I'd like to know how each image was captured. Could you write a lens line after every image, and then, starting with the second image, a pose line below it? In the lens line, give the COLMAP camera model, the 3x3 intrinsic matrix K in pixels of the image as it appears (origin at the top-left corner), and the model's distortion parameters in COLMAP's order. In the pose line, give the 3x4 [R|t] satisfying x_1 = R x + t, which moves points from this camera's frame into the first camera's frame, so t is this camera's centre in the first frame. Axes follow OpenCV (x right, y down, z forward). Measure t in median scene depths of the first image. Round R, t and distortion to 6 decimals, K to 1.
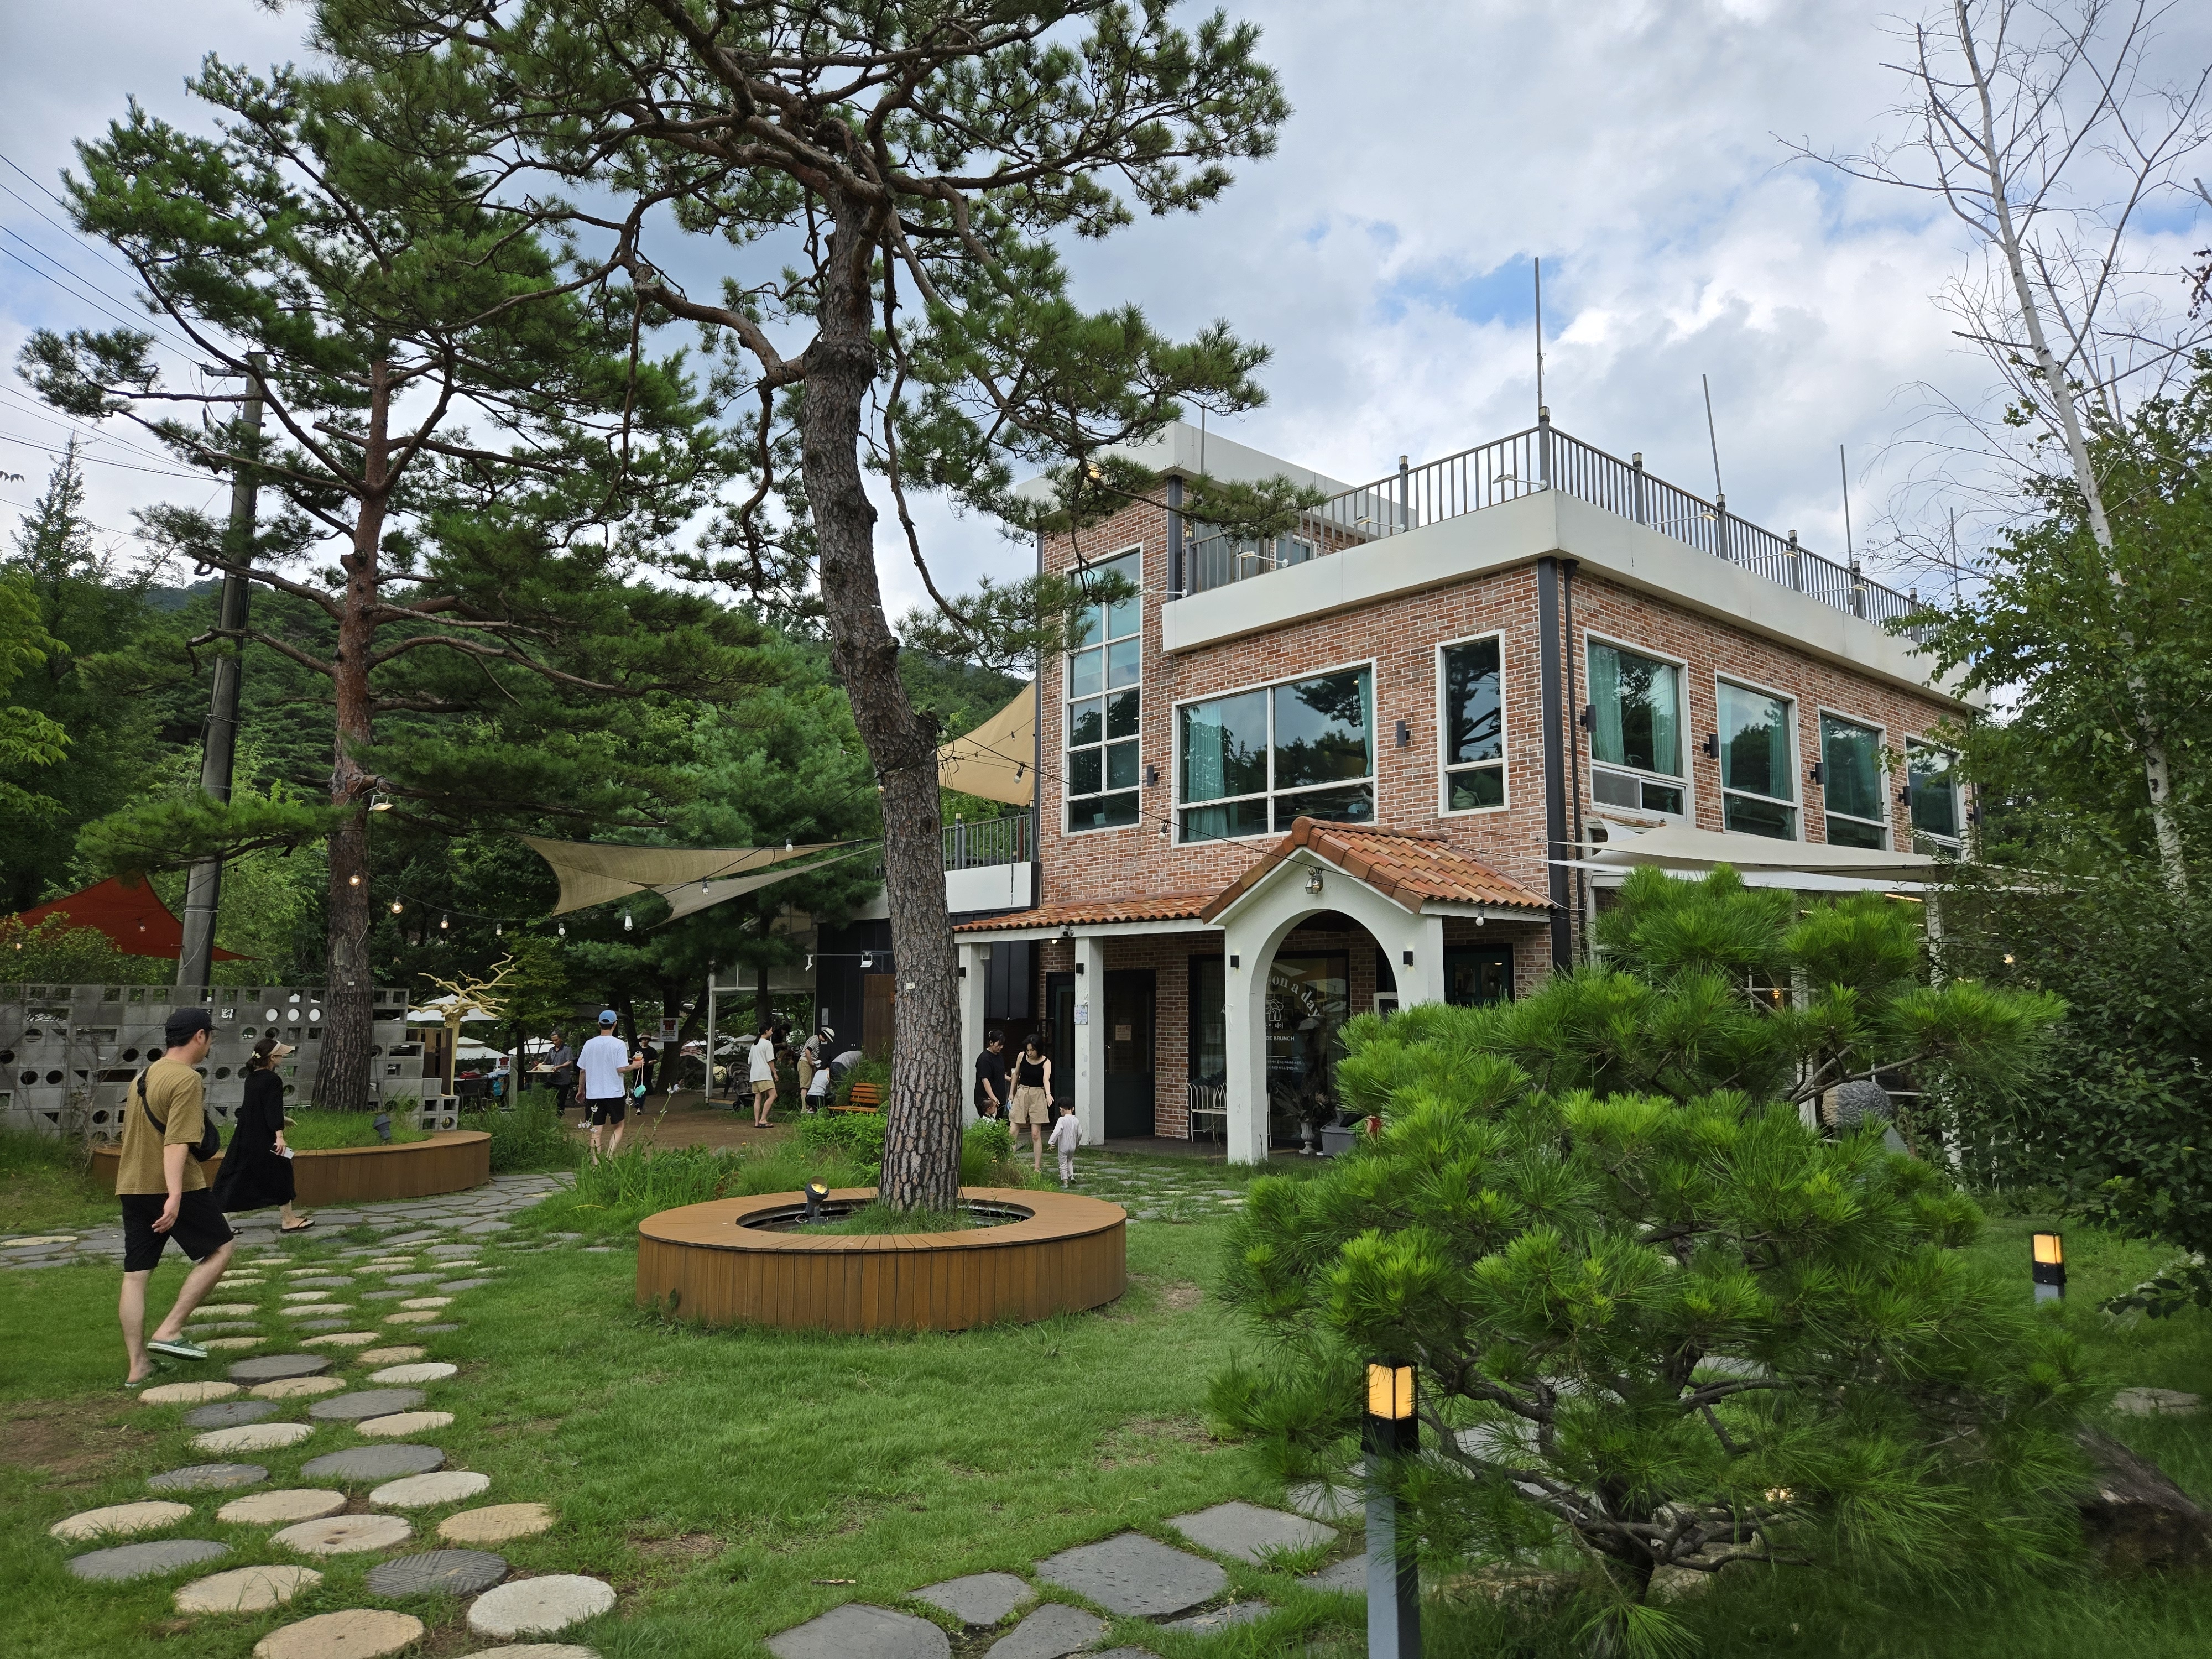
lens RADIAL K [[1458.3, 0, 1106.0], [0, 1458.3, 829.5], [0, 0, 1]] dist [0.050118, -0.050553]
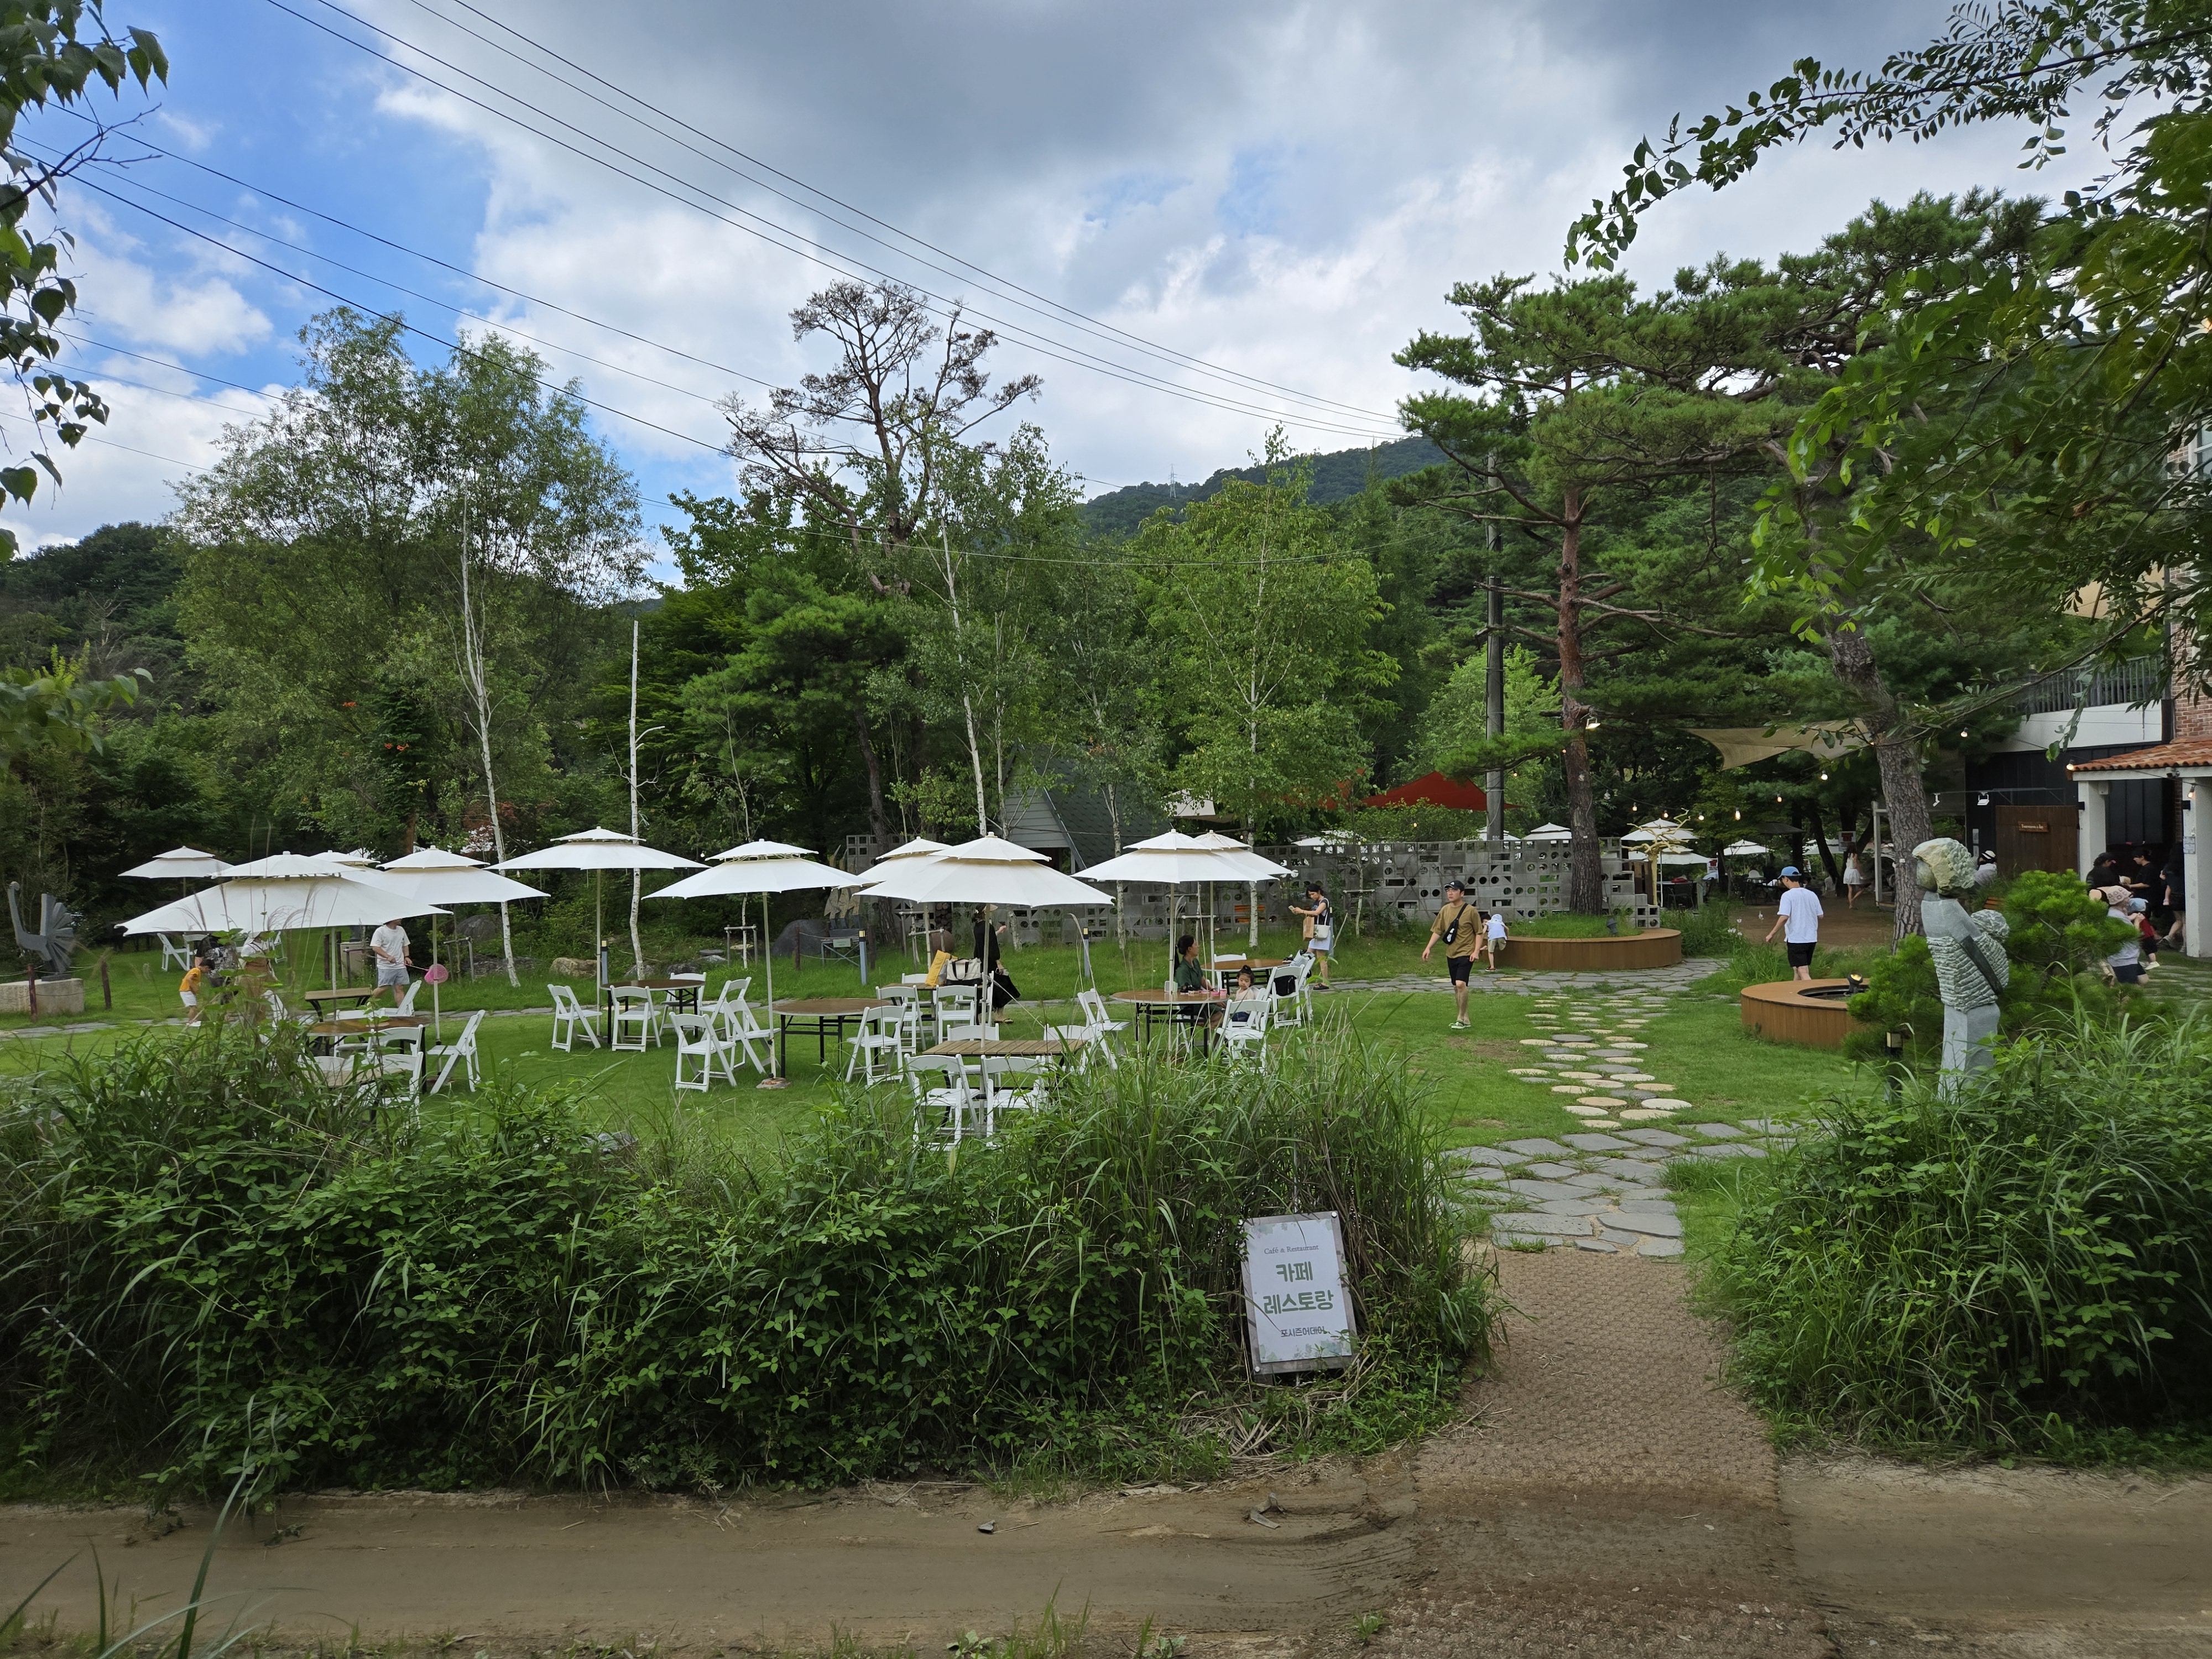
lens RADIAL K [[1458.3, 0, 1106.0], [0, 1458.3, 829.5], [0, 0, 1]] dist [0.050118, -0.050553]
pose [[0.704473, -0.016899, -0.709530, 0.235294], [0.119733, 0.988217, 0.095343, -0.110191], [0.699558, -0.152121, 0.698196, -0.447094]]
